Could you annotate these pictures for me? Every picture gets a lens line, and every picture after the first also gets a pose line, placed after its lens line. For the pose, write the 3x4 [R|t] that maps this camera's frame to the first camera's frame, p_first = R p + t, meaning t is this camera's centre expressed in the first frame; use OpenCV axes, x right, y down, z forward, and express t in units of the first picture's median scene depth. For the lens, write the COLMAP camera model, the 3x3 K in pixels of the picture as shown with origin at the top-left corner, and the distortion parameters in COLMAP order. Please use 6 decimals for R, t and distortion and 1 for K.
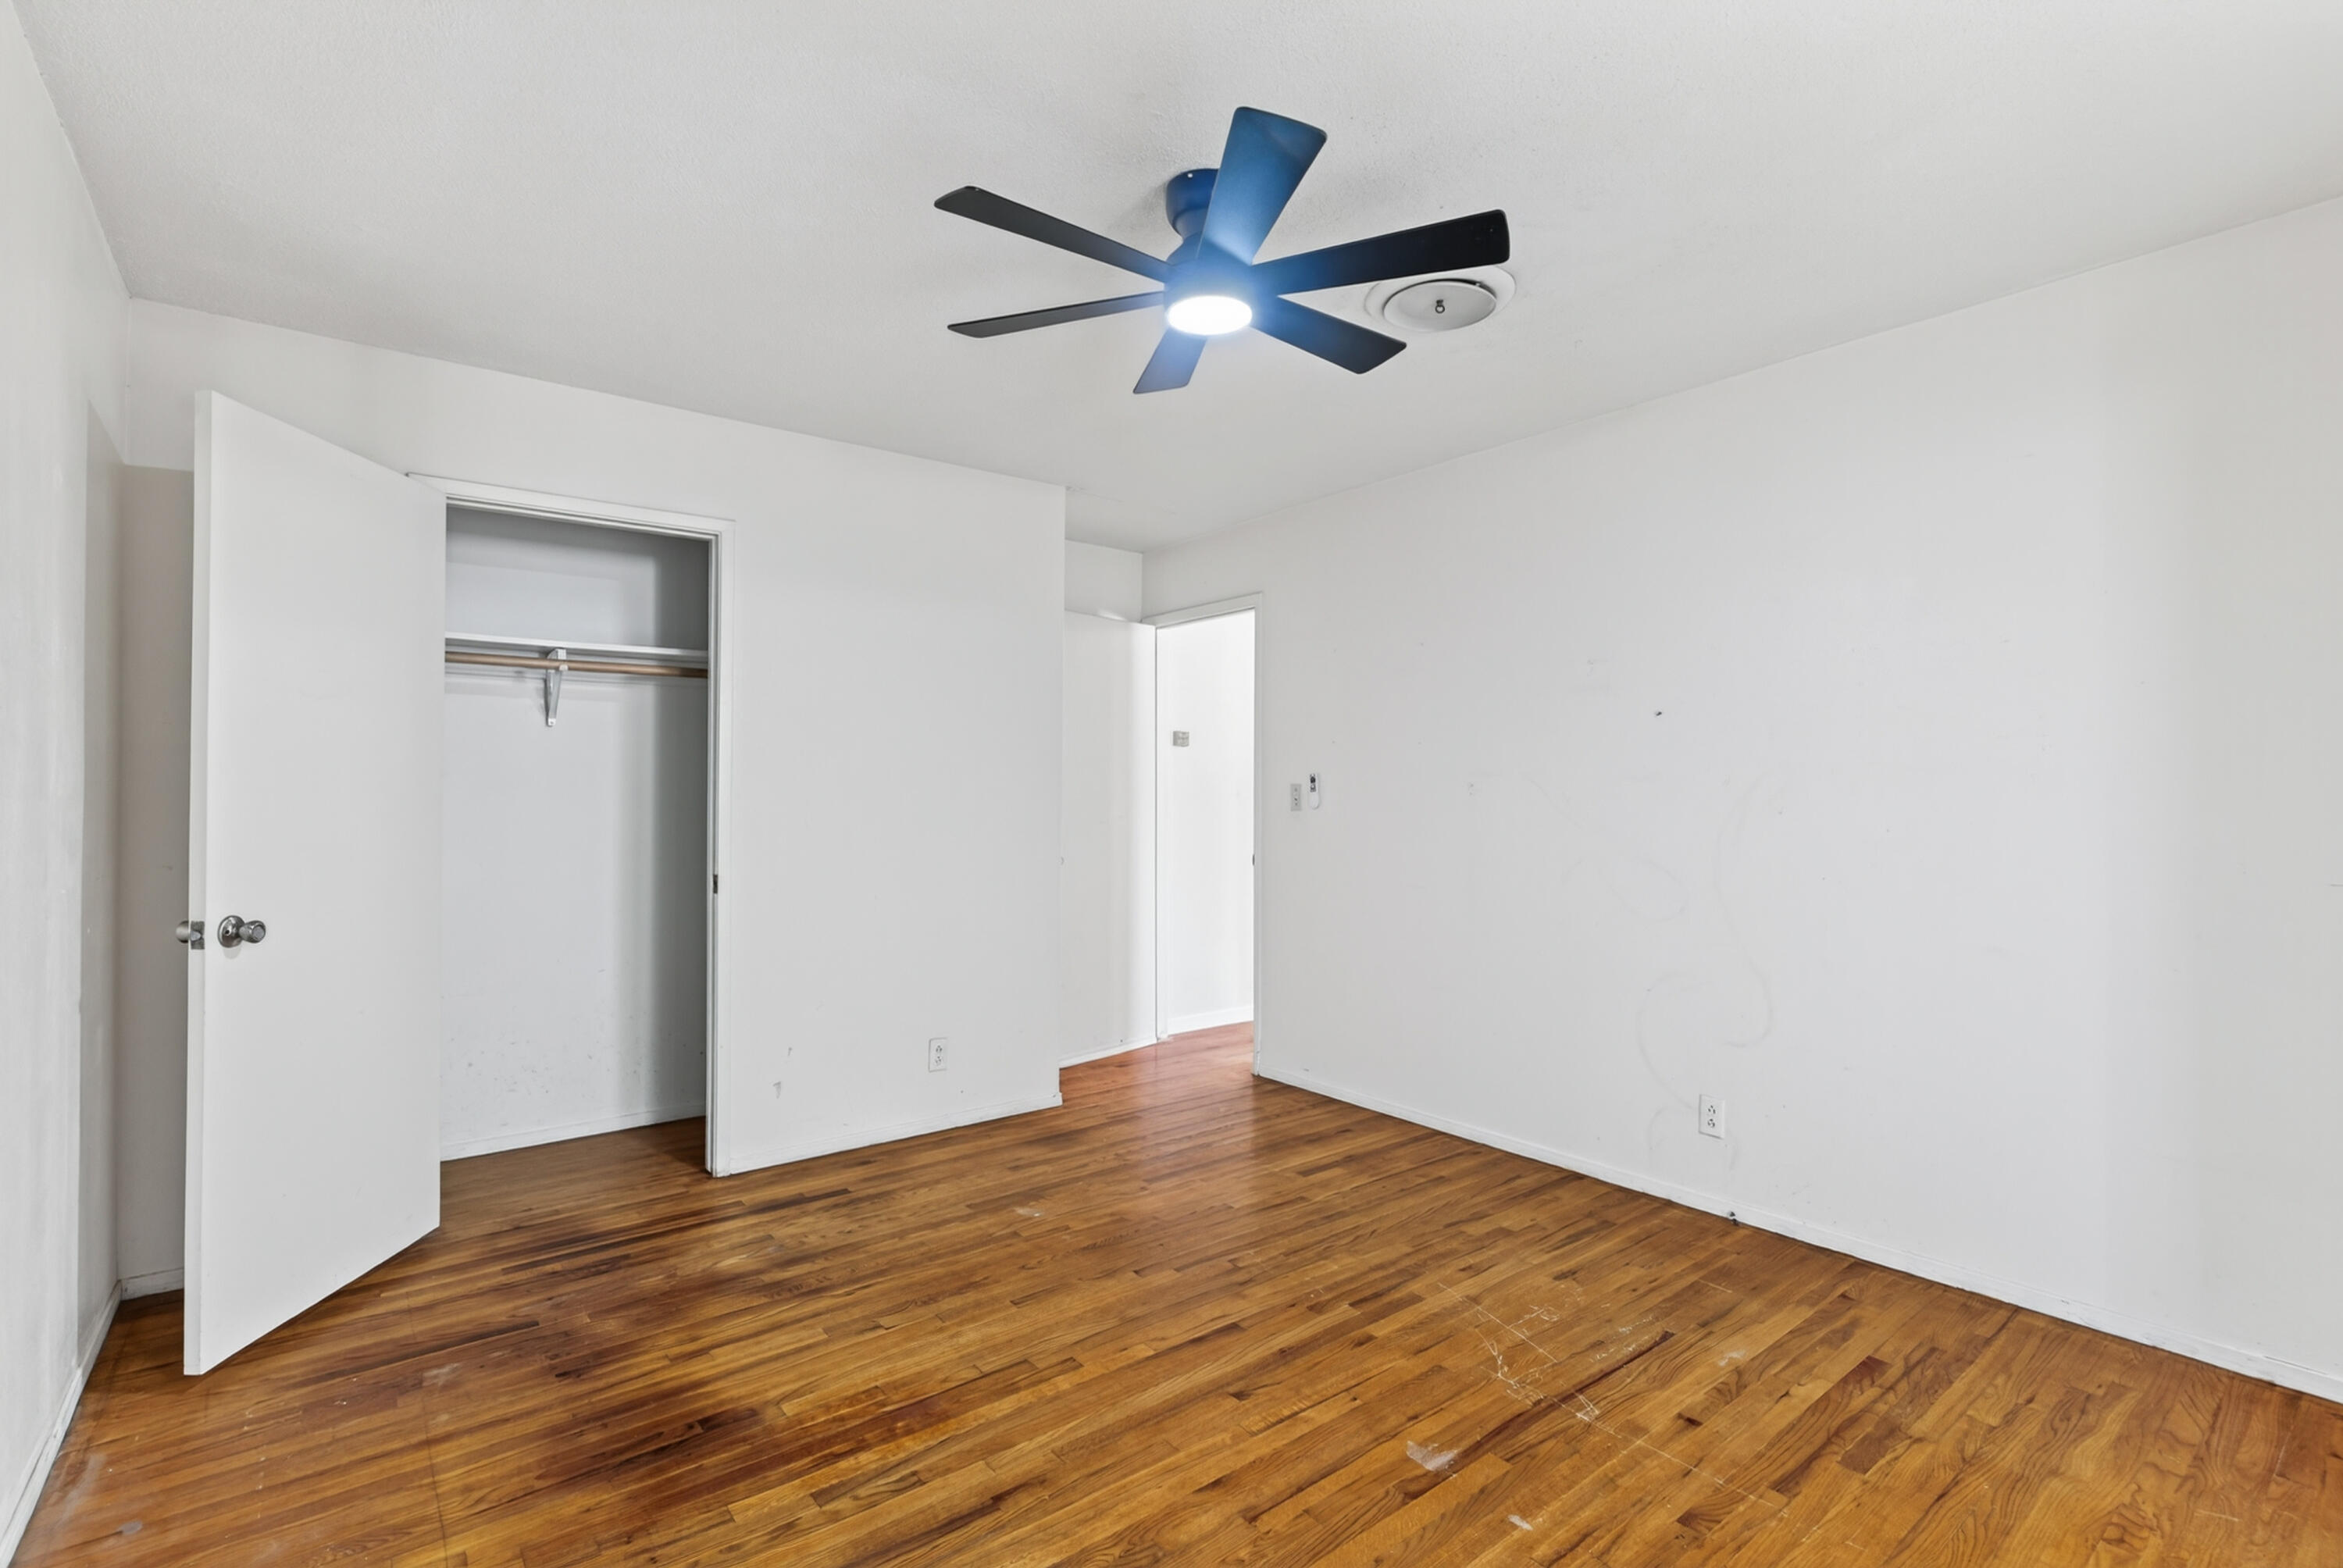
lens RADIAL K [[1065.7, 0, 1169.9], [0, 1065.7, 782.8], [0, 0, 1]] dist [0.003533, -0.002867]
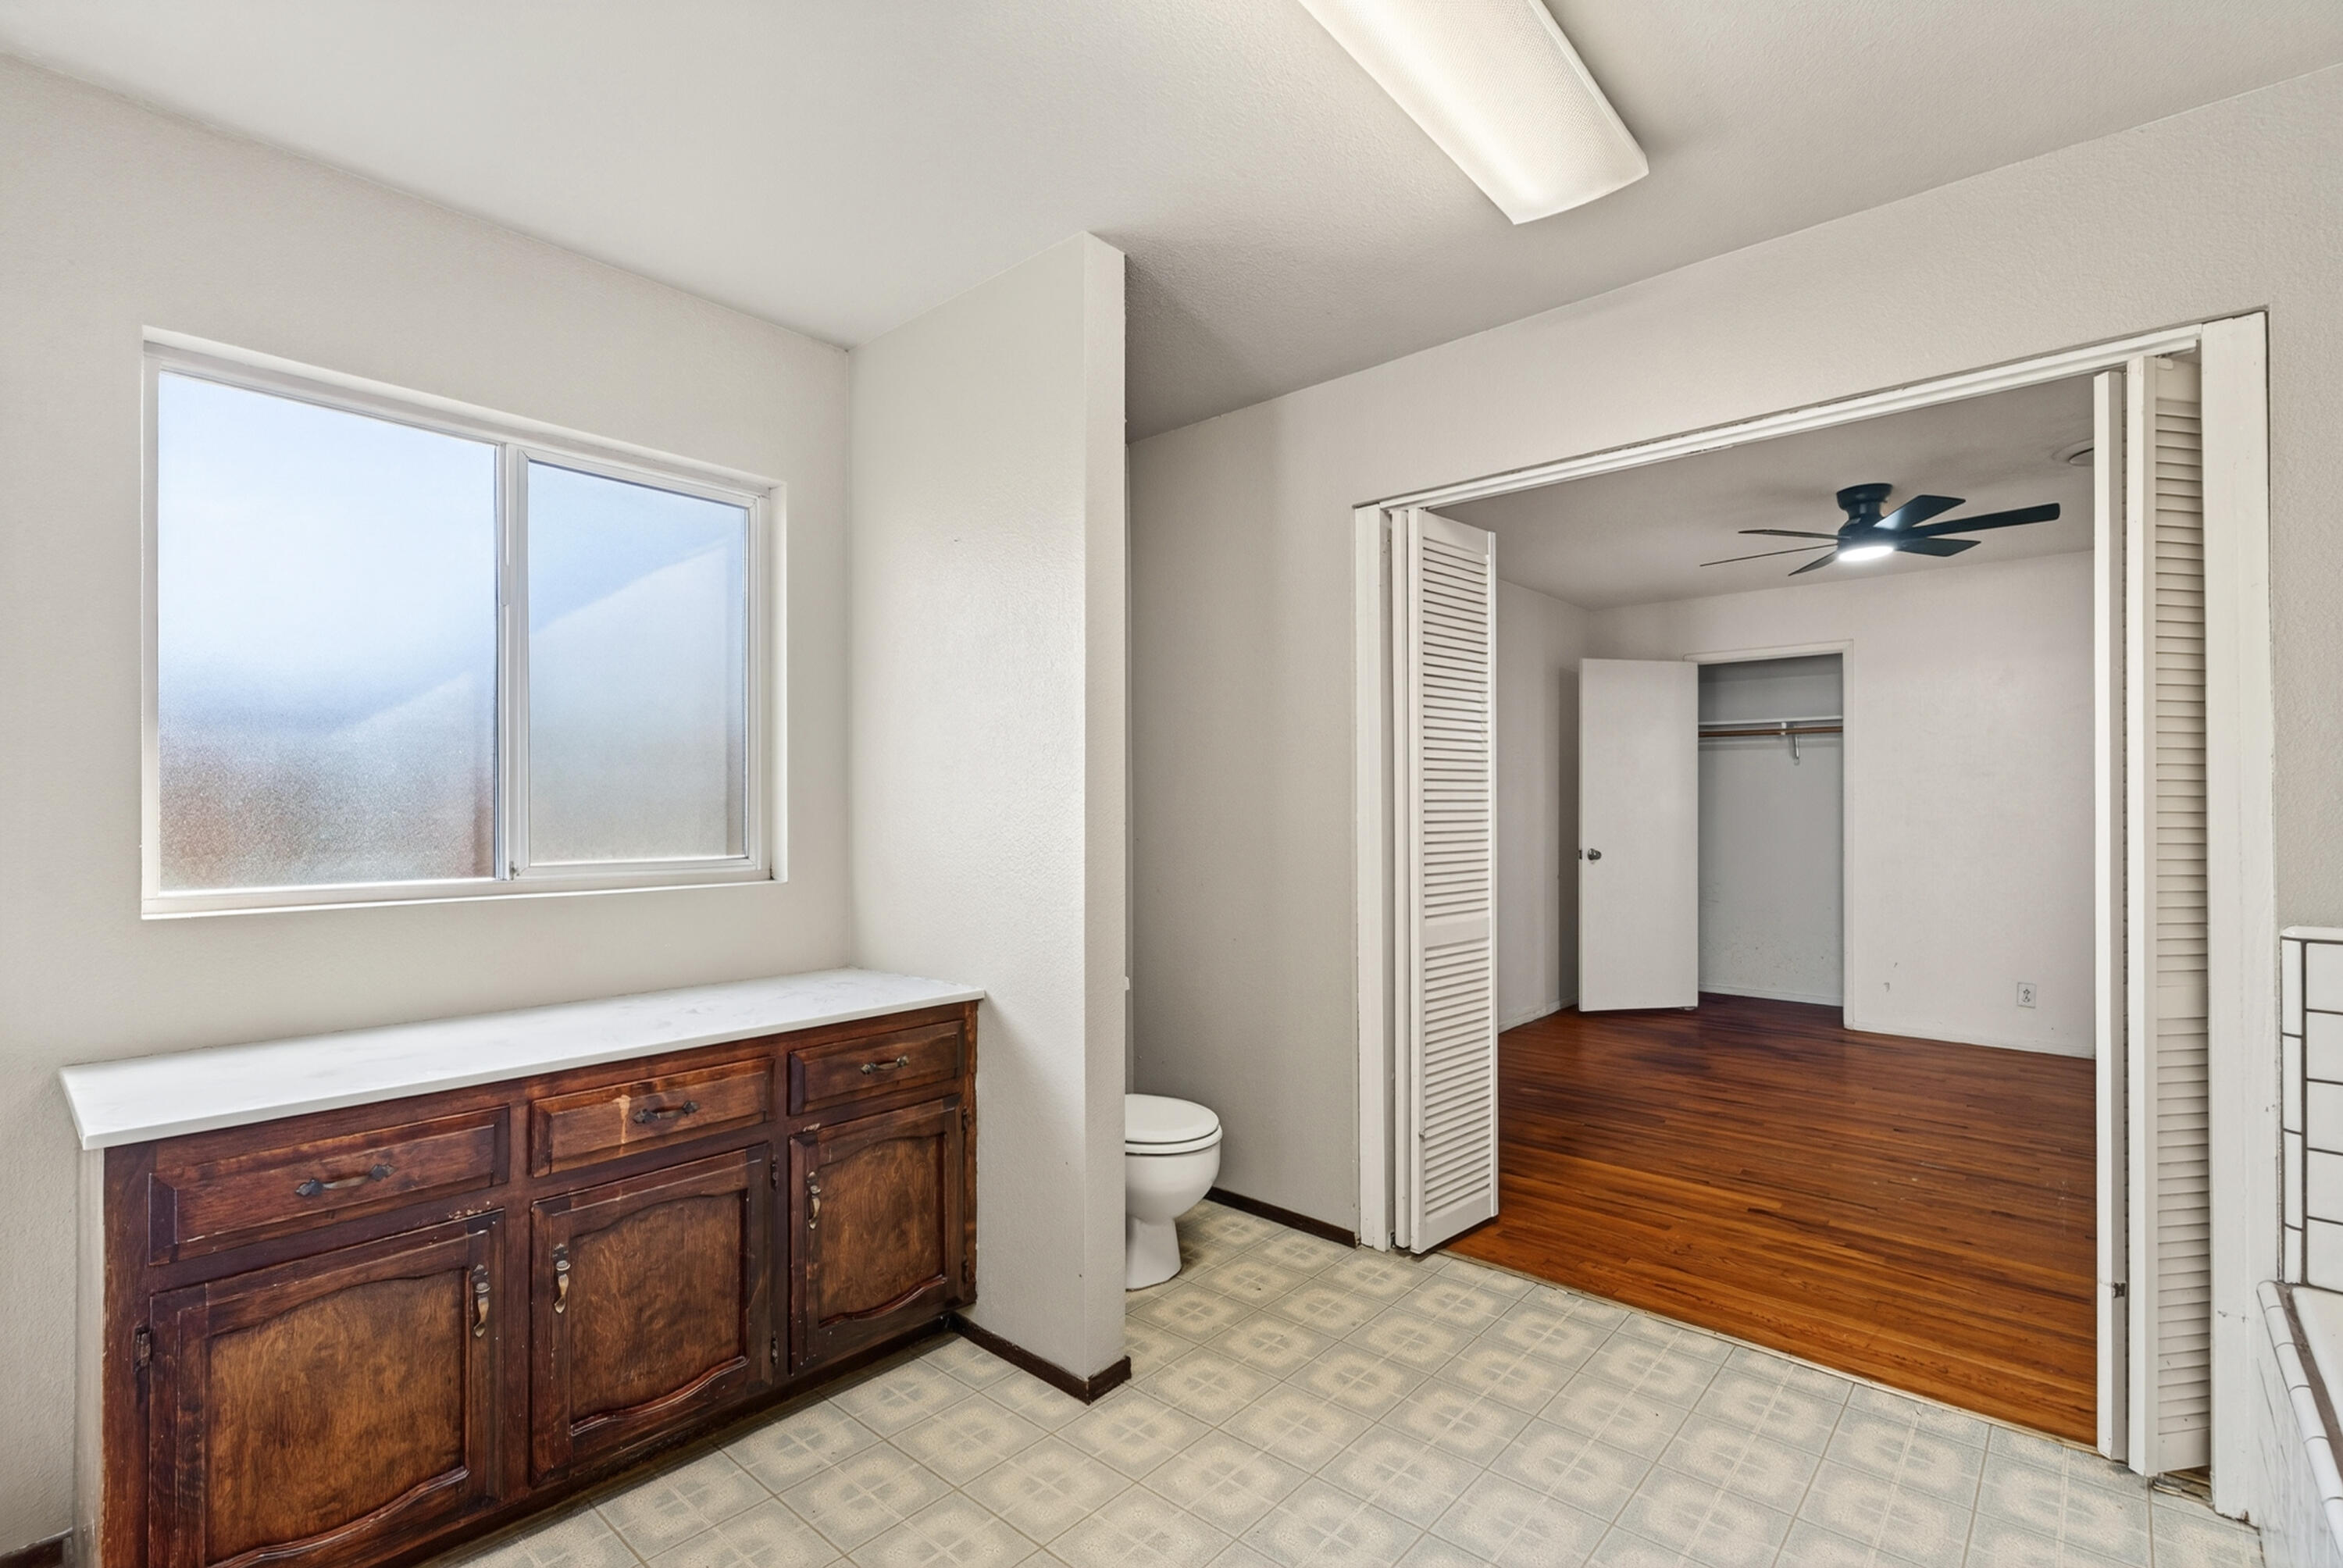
lens RADIAL K [[1065.7, 0, 1168.6], [0, 1065.7, 792.8], [0, 0, 1]] dist [0.003533, -0.002867]
pose [[0.189013, -0.011389, -0.981909, 1.514153], [0.012177, 0.999883, -0.009253, -0.001964], [0.981899, -0.010207, 0.189129, -0.526357]]
